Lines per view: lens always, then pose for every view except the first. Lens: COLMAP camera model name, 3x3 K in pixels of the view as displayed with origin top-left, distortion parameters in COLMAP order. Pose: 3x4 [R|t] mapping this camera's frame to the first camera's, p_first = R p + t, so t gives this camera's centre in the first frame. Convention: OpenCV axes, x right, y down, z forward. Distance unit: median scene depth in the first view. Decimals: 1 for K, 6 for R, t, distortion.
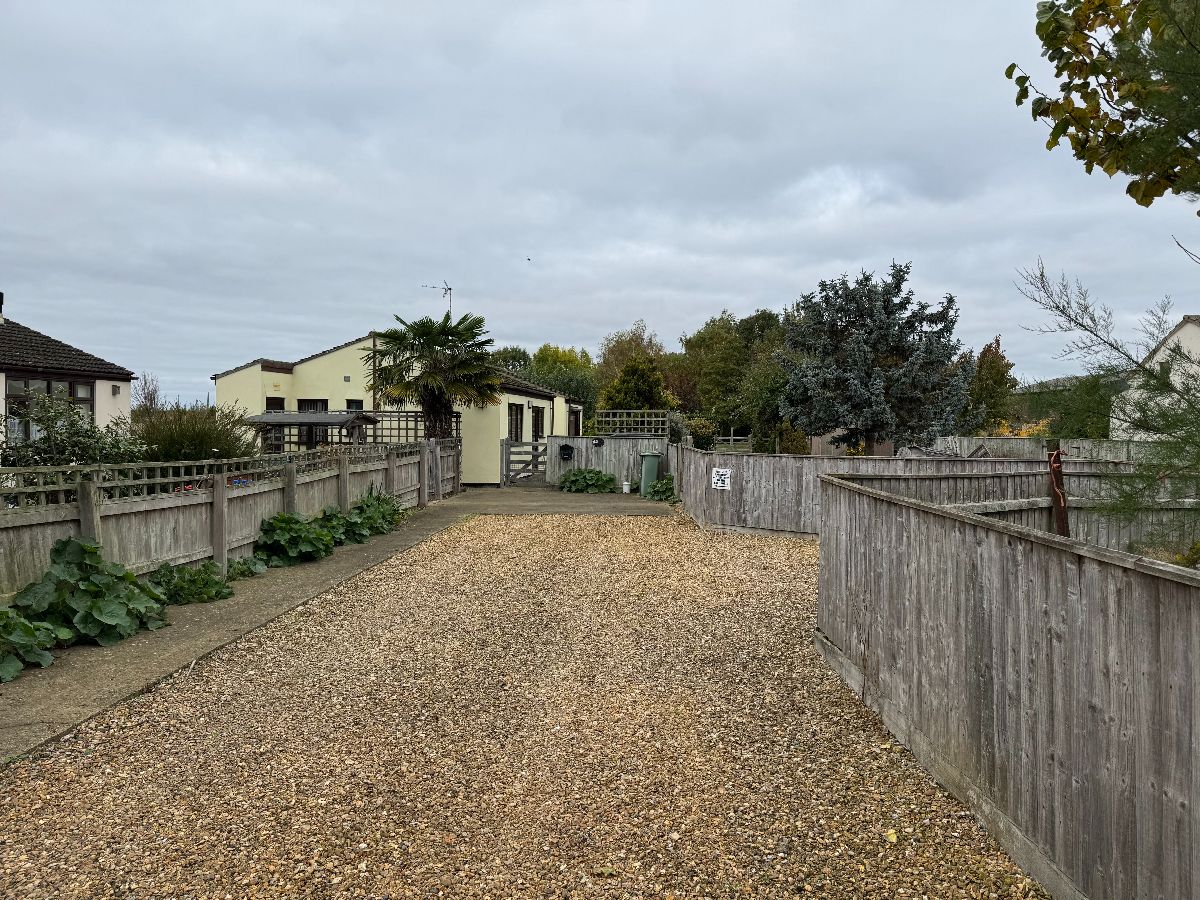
lens RADIAL K [[842.3, 0, 600.0], [0, 842.3, 450.0], [0, 0, 1]] dist [-0.001100, -0.000194]
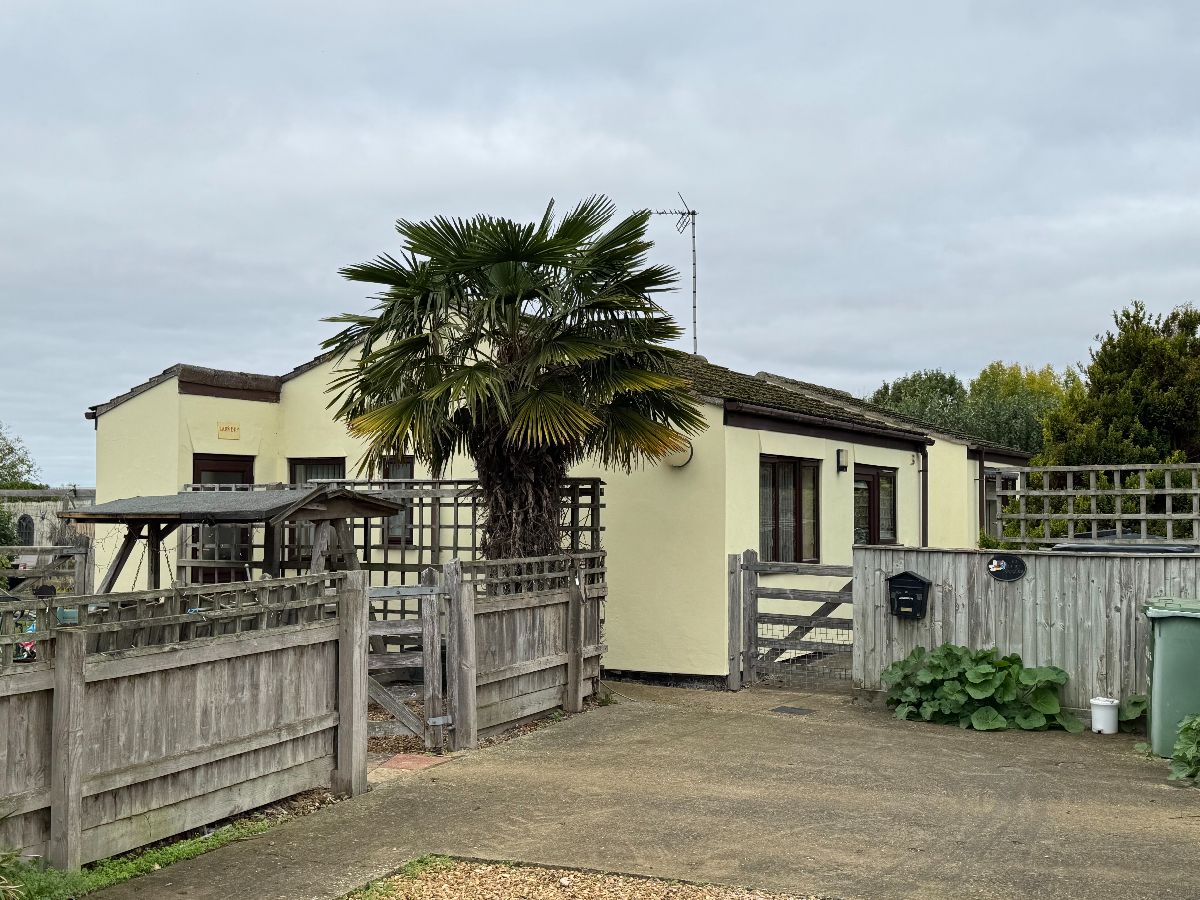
lens RADIAL K [[1193.7, 0, 600.0], [0, 1193.7, 482.9], [0, 0, 1]] dist [-0.011312, -0.005449]
pose [[0.915312, -0.016793, -0.402396, 0.038956], [-0.003745, 0.998732, -0.050198, -0.017822], [0.402729, 0.047454, 0.914088, 0.515660]]
